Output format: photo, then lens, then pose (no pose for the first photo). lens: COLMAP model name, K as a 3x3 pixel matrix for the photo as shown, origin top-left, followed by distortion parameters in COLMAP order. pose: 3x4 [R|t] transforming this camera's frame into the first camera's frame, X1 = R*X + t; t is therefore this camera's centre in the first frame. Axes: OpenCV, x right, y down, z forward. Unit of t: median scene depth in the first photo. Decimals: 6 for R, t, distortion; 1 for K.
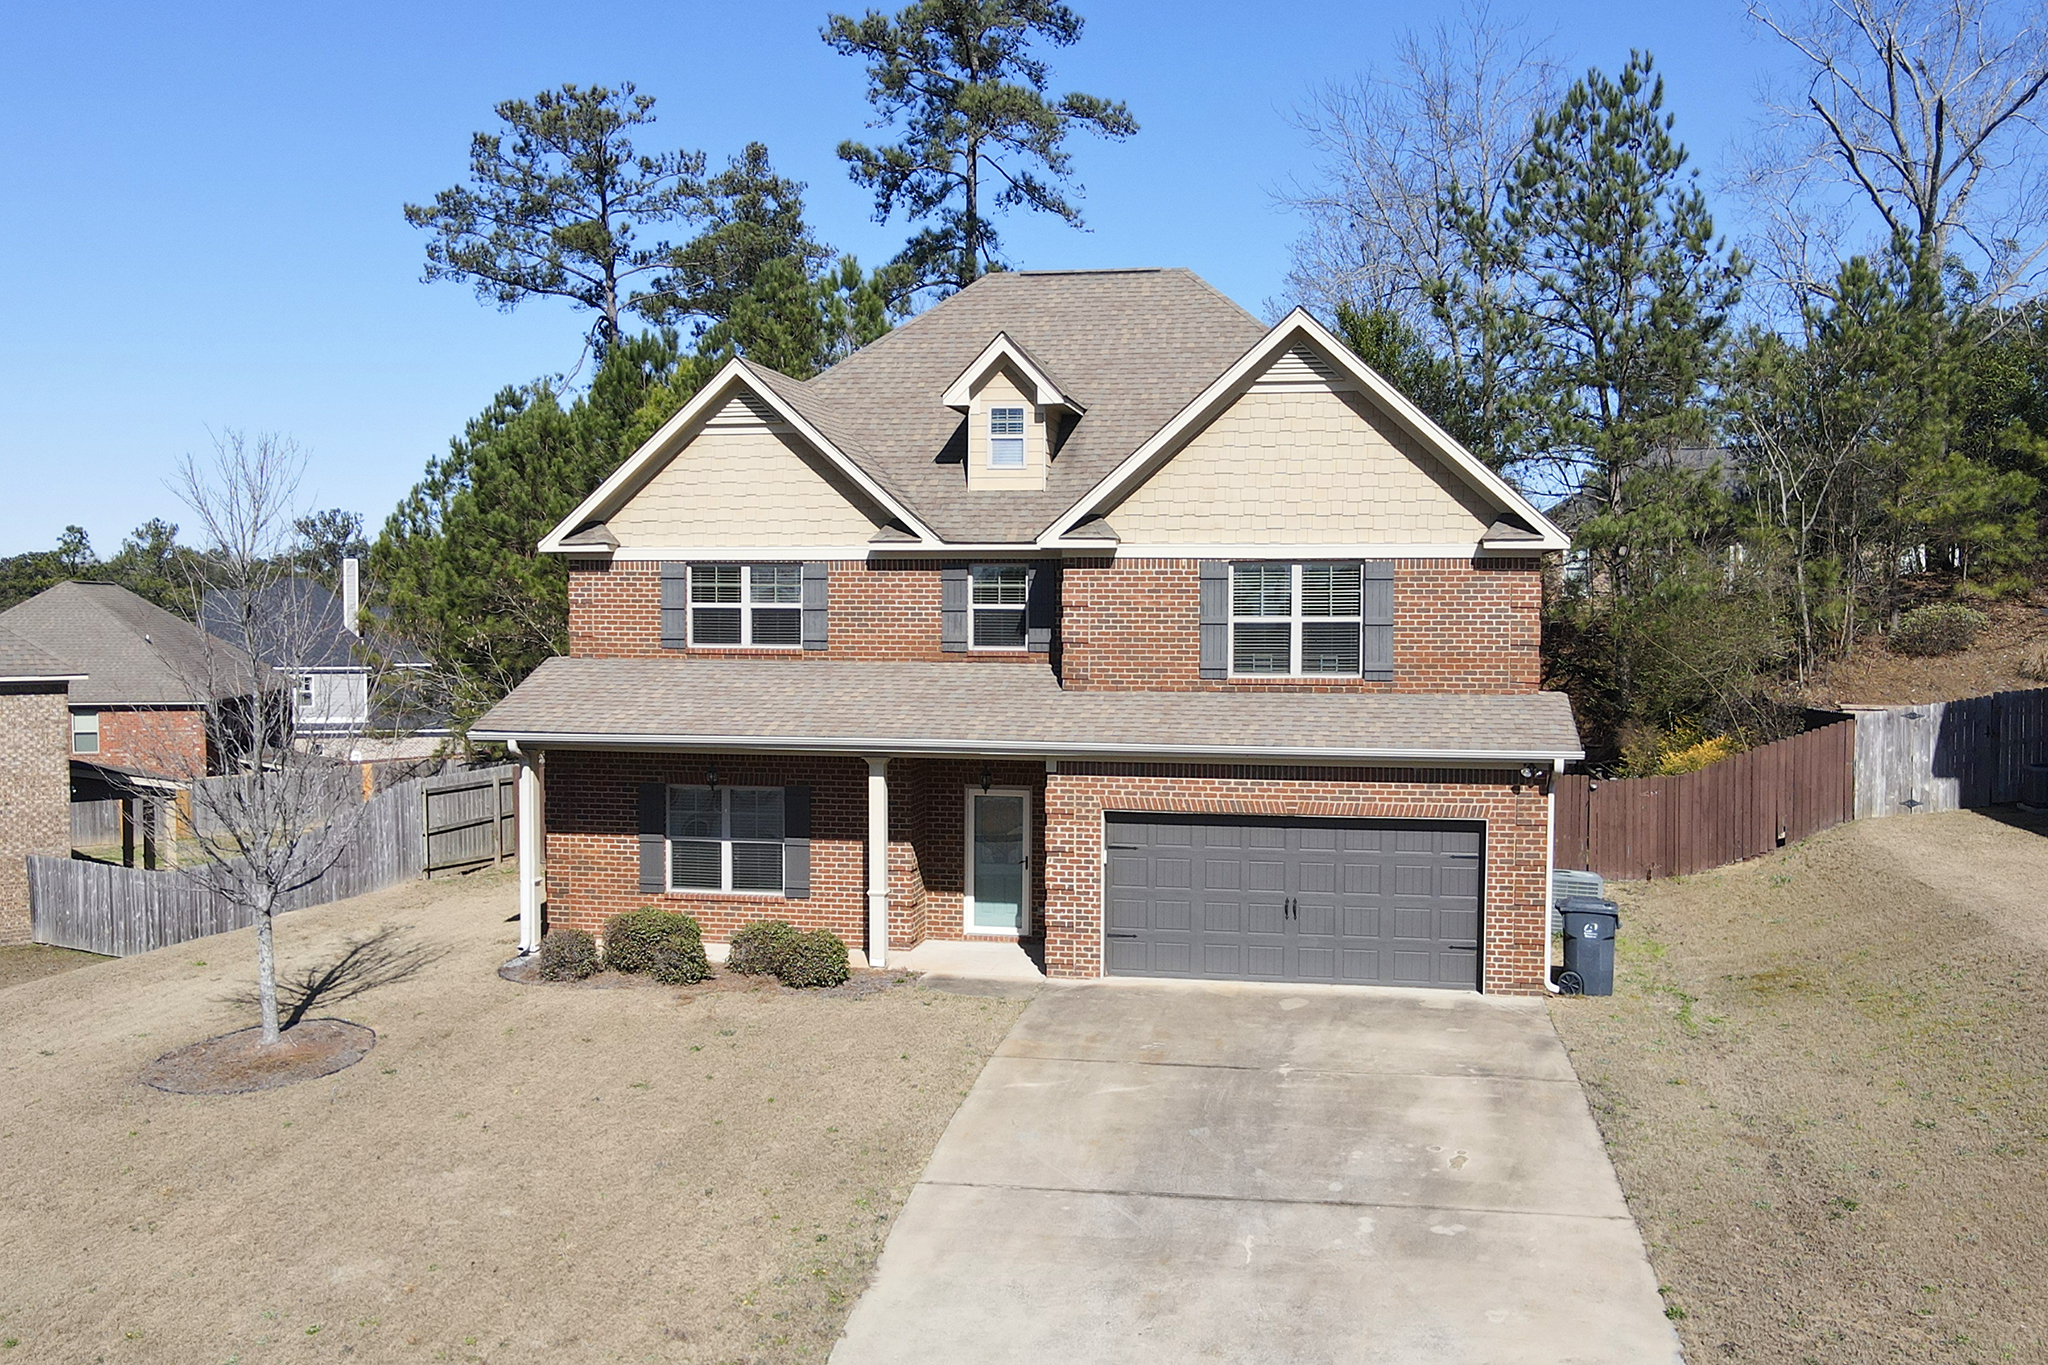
lens RADIAL K [[1466.5, 0, 1027.8], [0, 1466.5, 691.3], [0, 0, 1]] dist [0.002915, 0.006328]
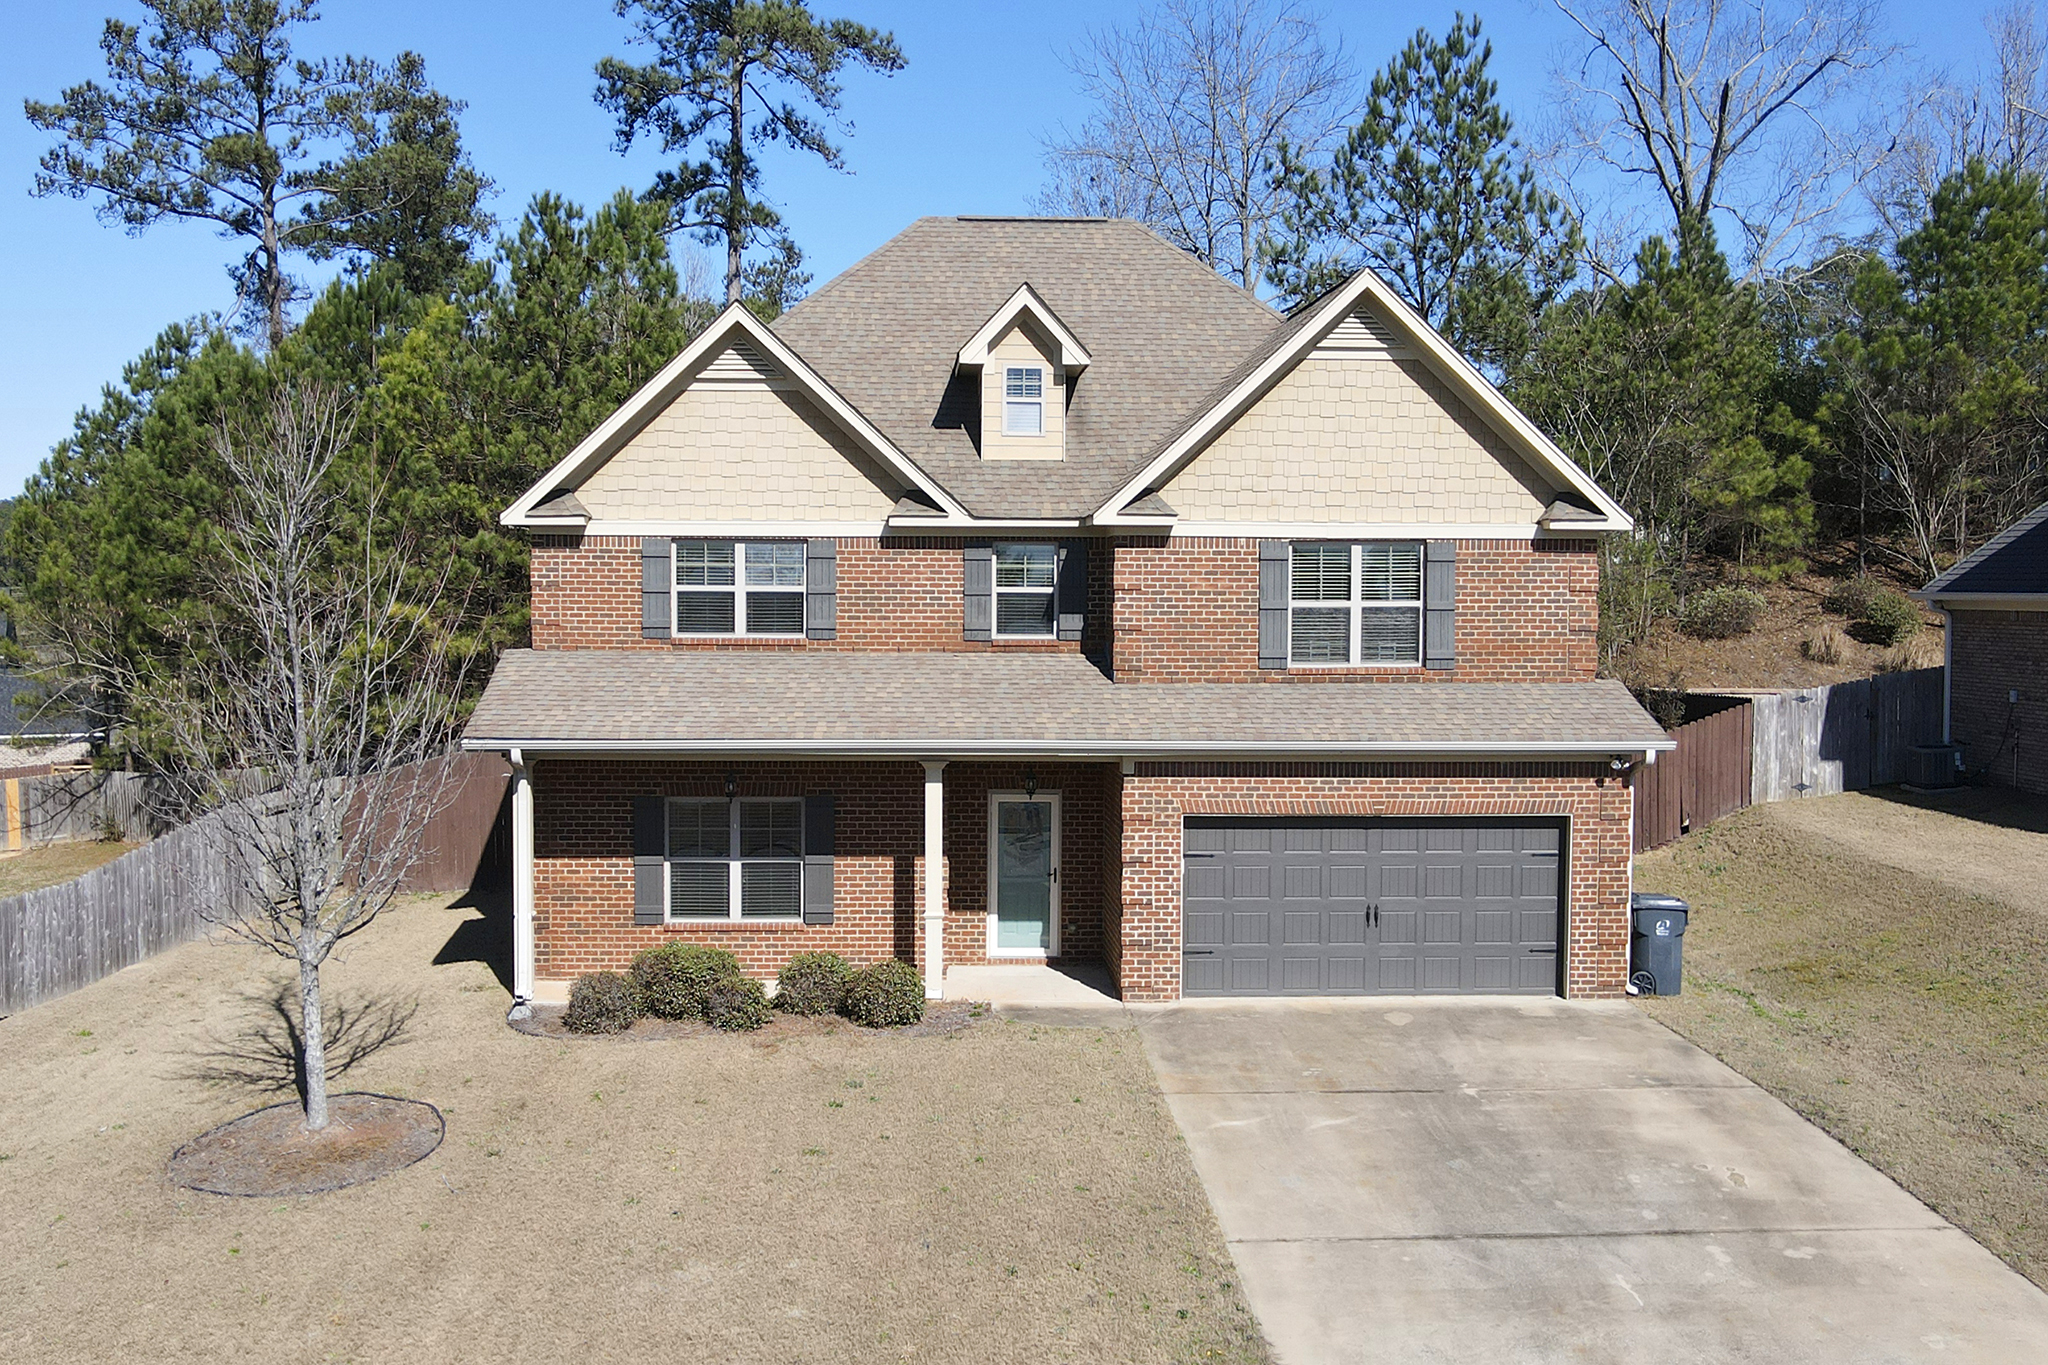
lens RADIAL K [[1605.0, 0, 1024.0], [0, 1605.0, 682.5], [0, 0, 1]] dist [0.004118, 0.012581]
pose [[0.983789, -0.009845, 0.179061, -0.206220], [0.009647, 0.999952, 0.001981, -0.003385], [-0.179072, -0.000221, 0.983836, 0.038510]]
